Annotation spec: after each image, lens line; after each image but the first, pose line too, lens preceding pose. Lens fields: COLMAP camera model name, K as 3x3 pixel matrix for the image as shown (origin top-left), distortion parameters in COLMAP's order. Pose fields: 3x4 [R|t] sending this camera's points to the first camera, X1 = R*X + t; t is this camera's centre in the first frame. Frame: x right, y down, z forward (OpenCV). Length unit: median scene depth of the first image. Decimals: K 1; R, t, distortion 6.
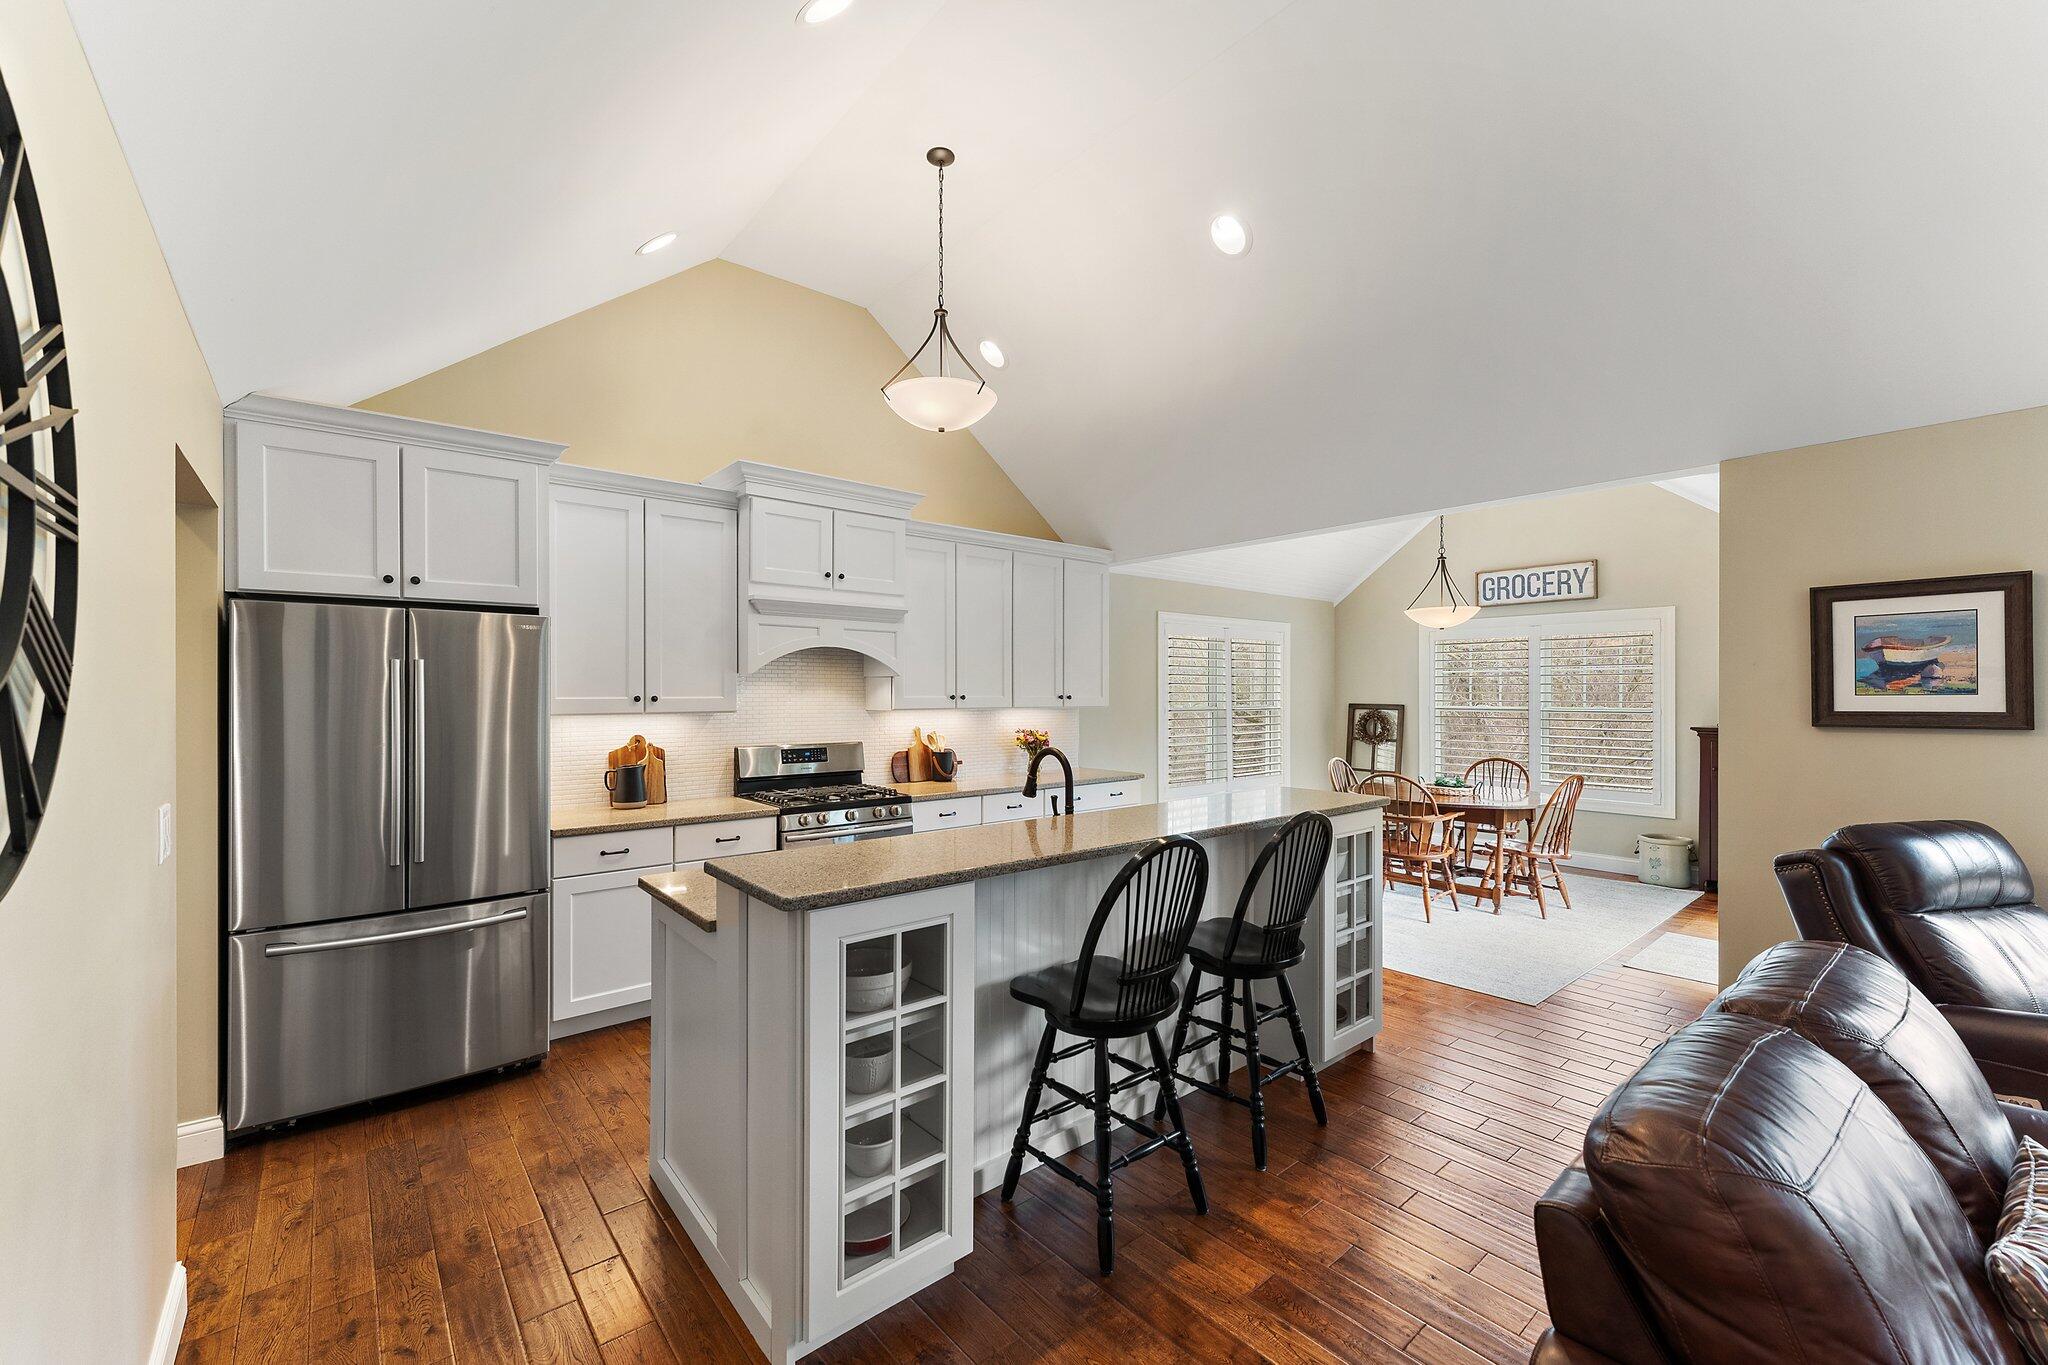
lens RADIAL K [[820.0, 0, 1009.6], [0, 820.0, 692.4], [0, 0, 1]] dist [-0.006151, 0.001155]
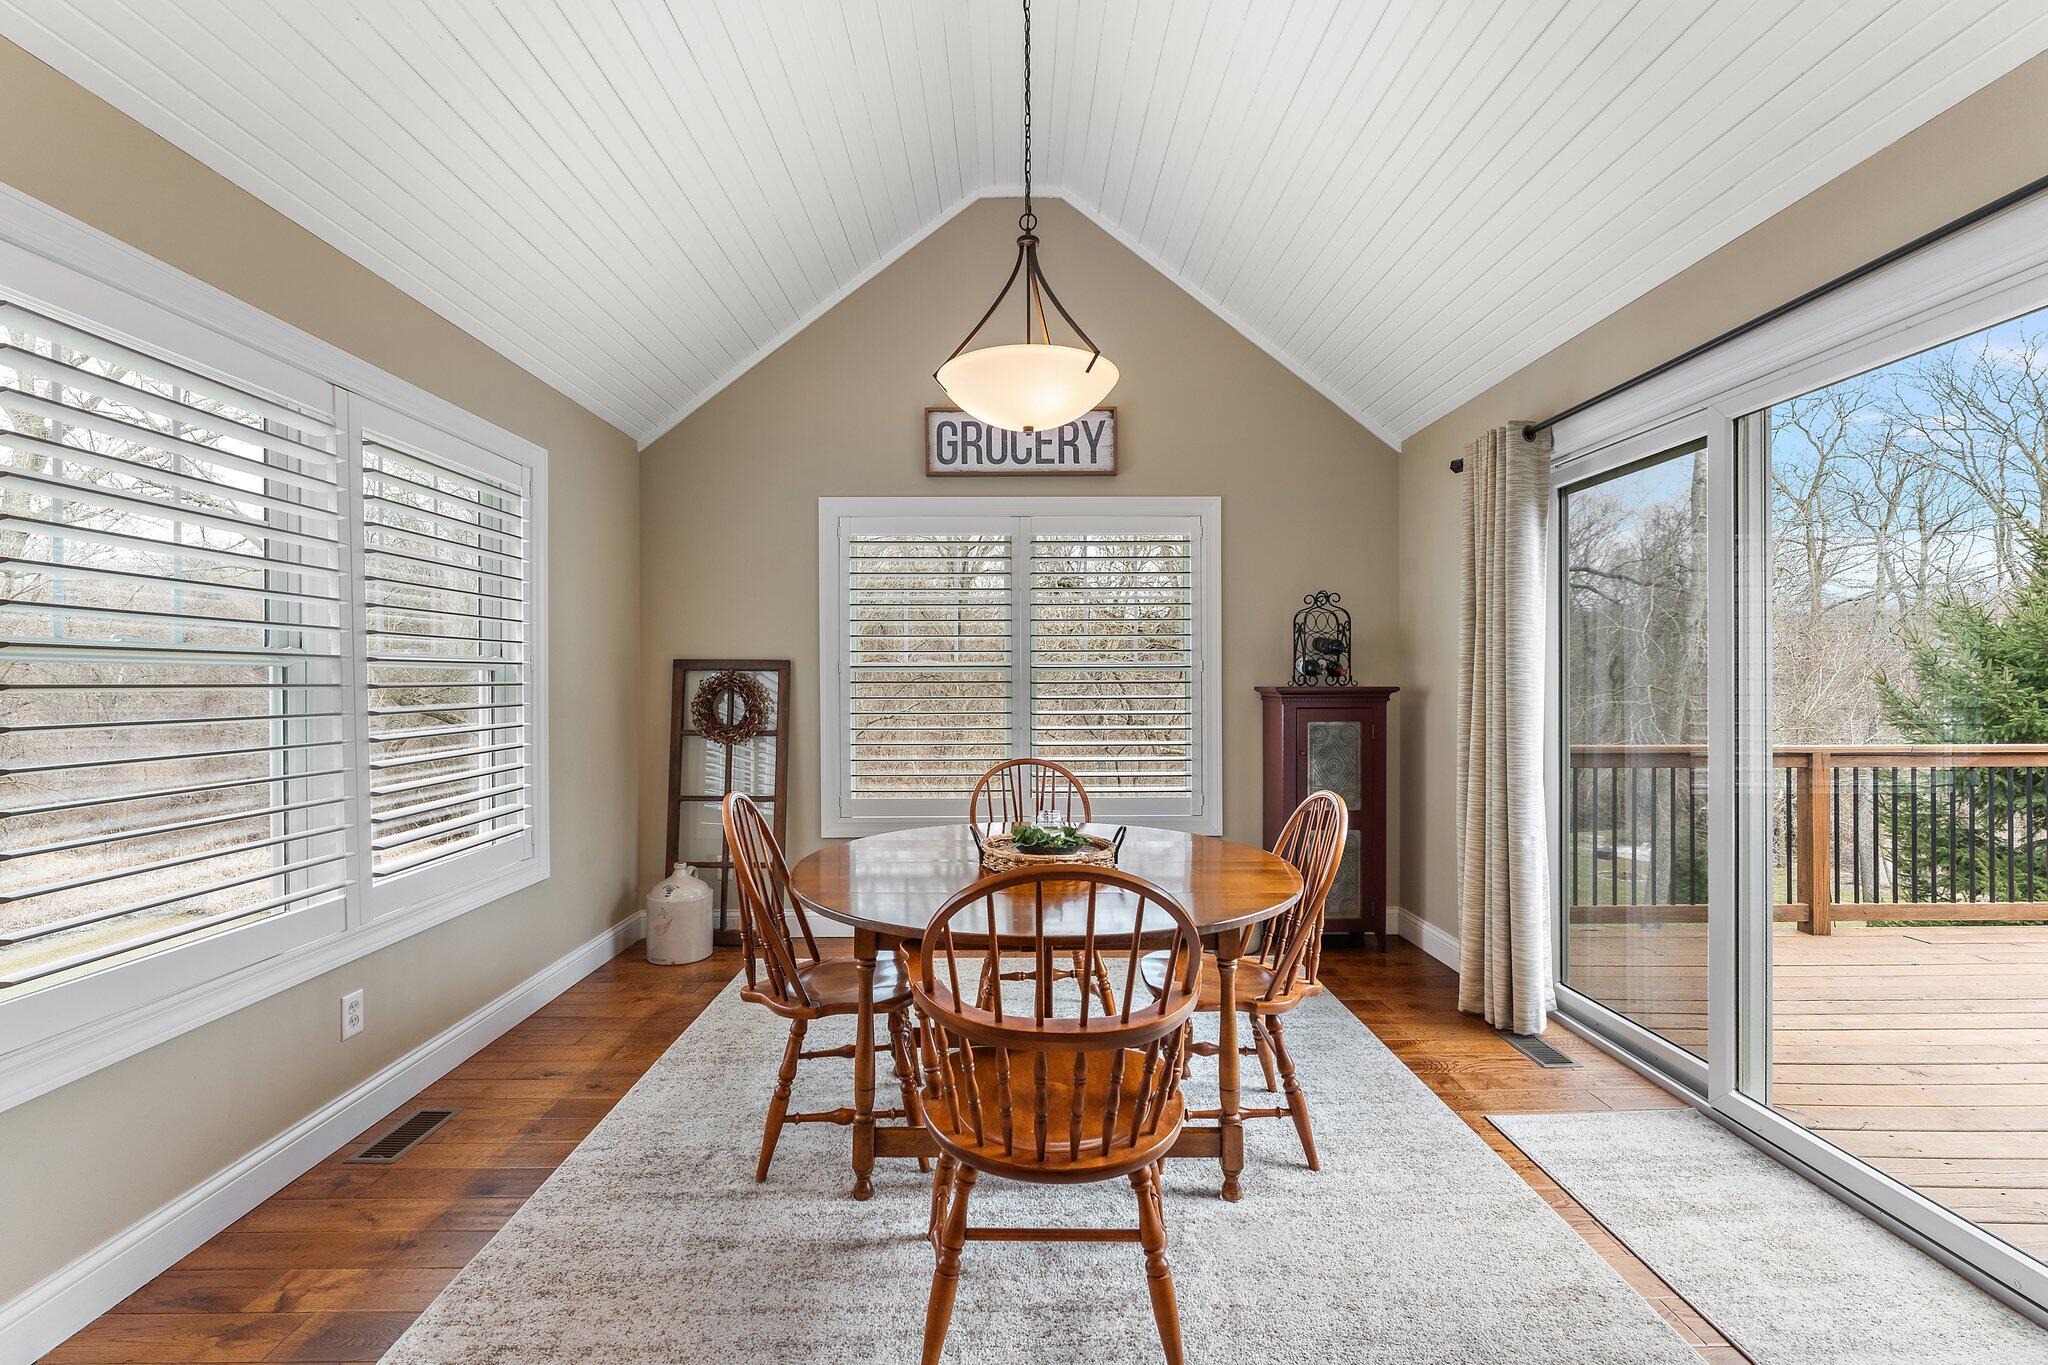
lens RADIAL K [[878.7, 0, 1020.3], [0, 878.7, 680.3], [0, 0, 1]] dist [0.000636, 0.000073]
pose [[0.626986, -0.003244, 0.779024, 0.300280], [0.005075, 0.999987, 0.000079, 0.054531], [-0.779014, 0.003904, 0.626994, 1.090780]]
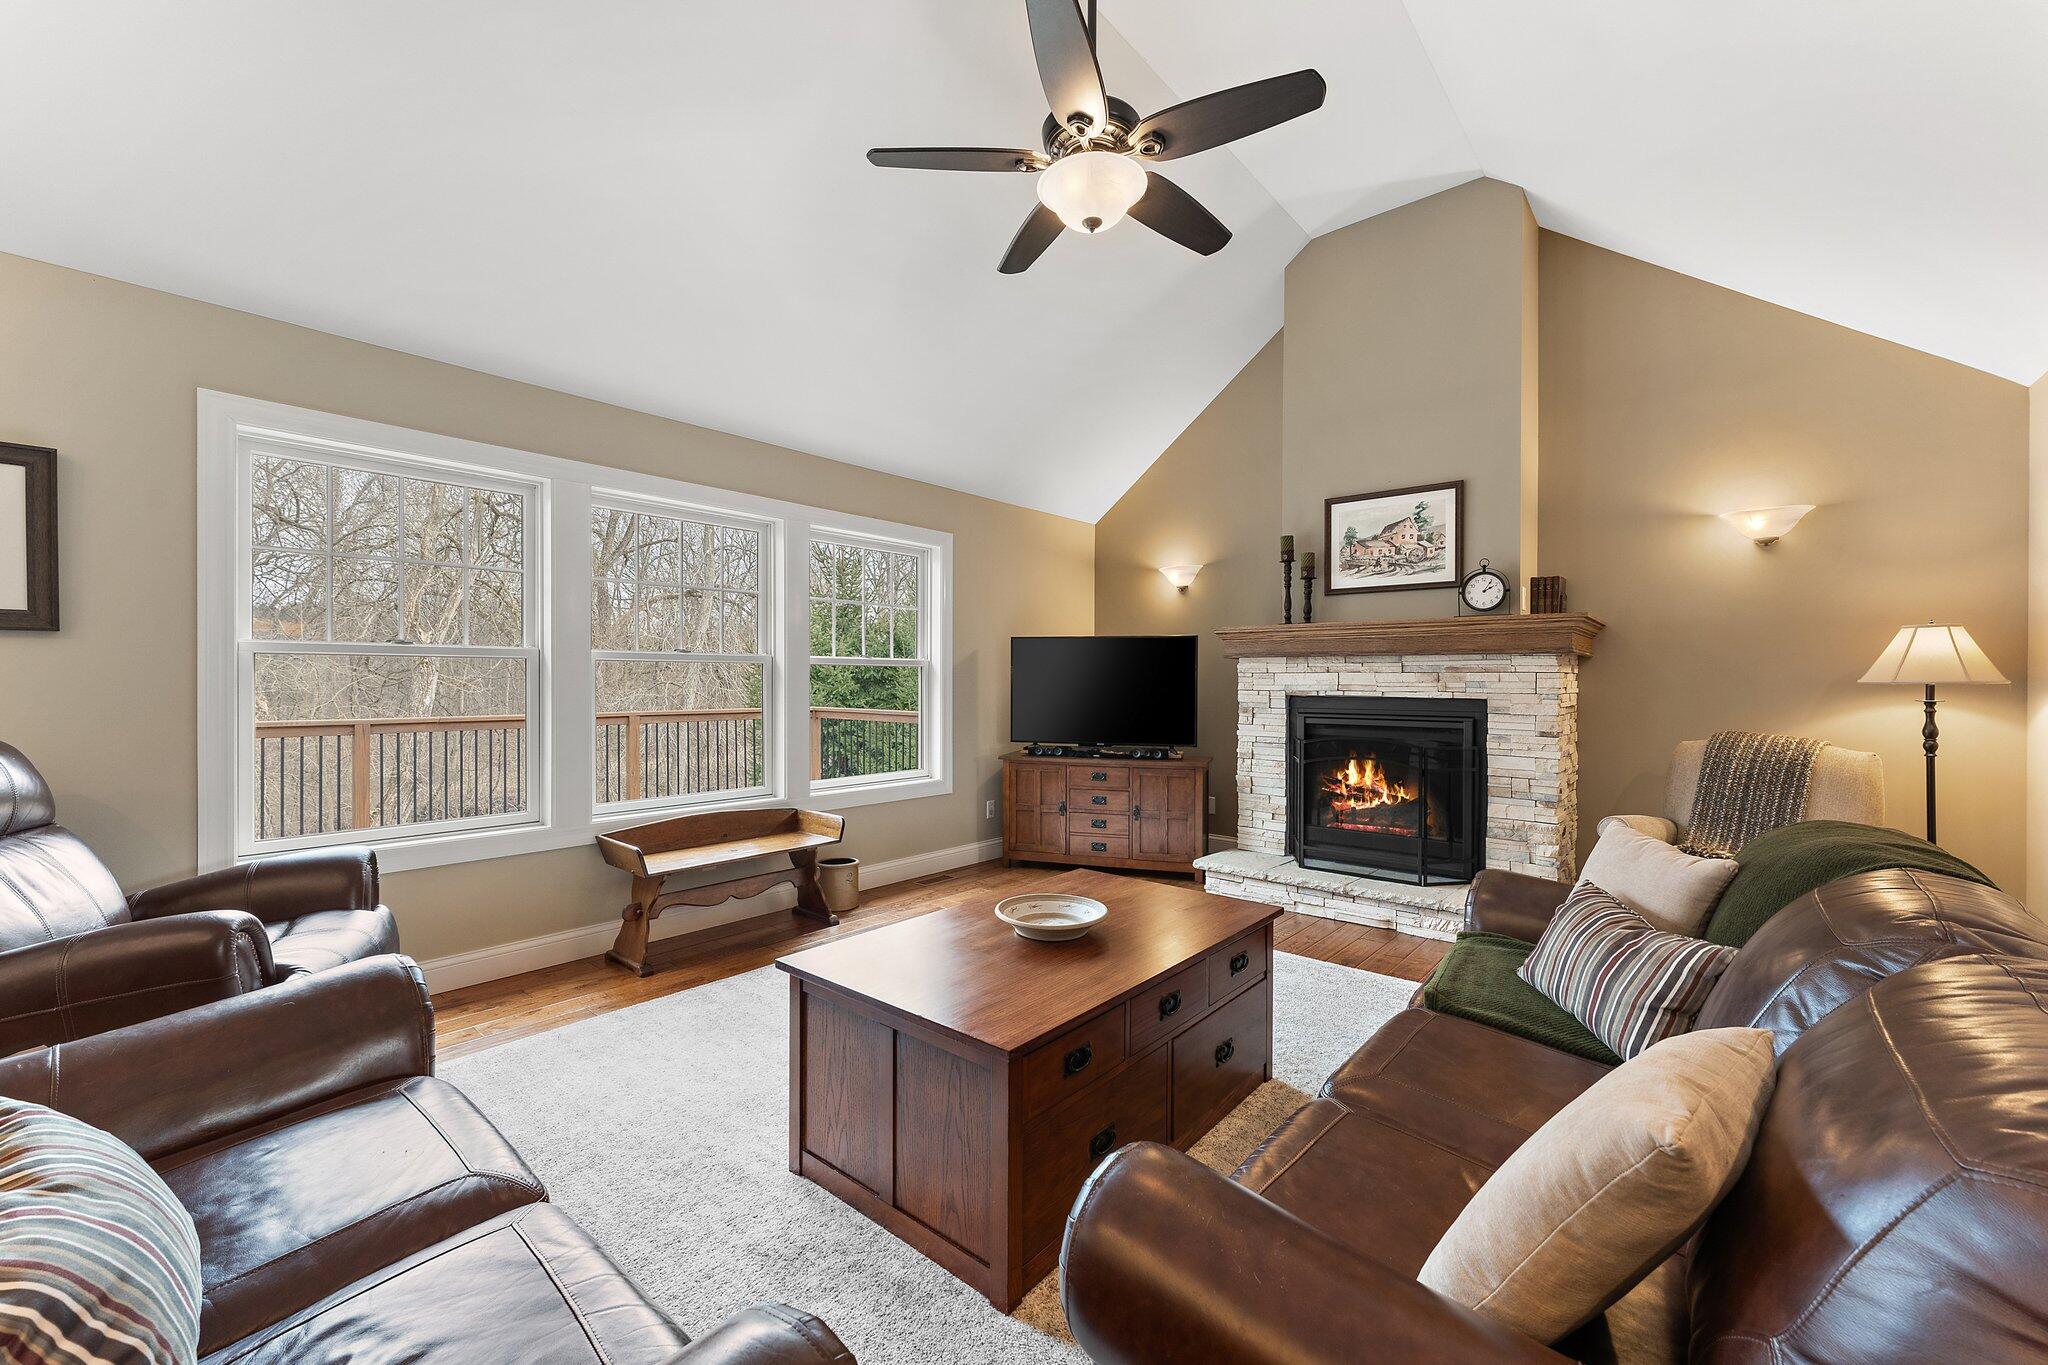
lens RADIAL K [[820.0, 0, 1027.0], [0, 820.0, 677.2], [0, 0, 1]] dist [-0.006151, 0.001155]
pose [[-0.182006, -0.001896, 0.983296, 0.138132], [-0.004198, 0.999991, 0.001151, 0.060784], [-0.983289, -0.003919, -0.182012, 0.090078]]
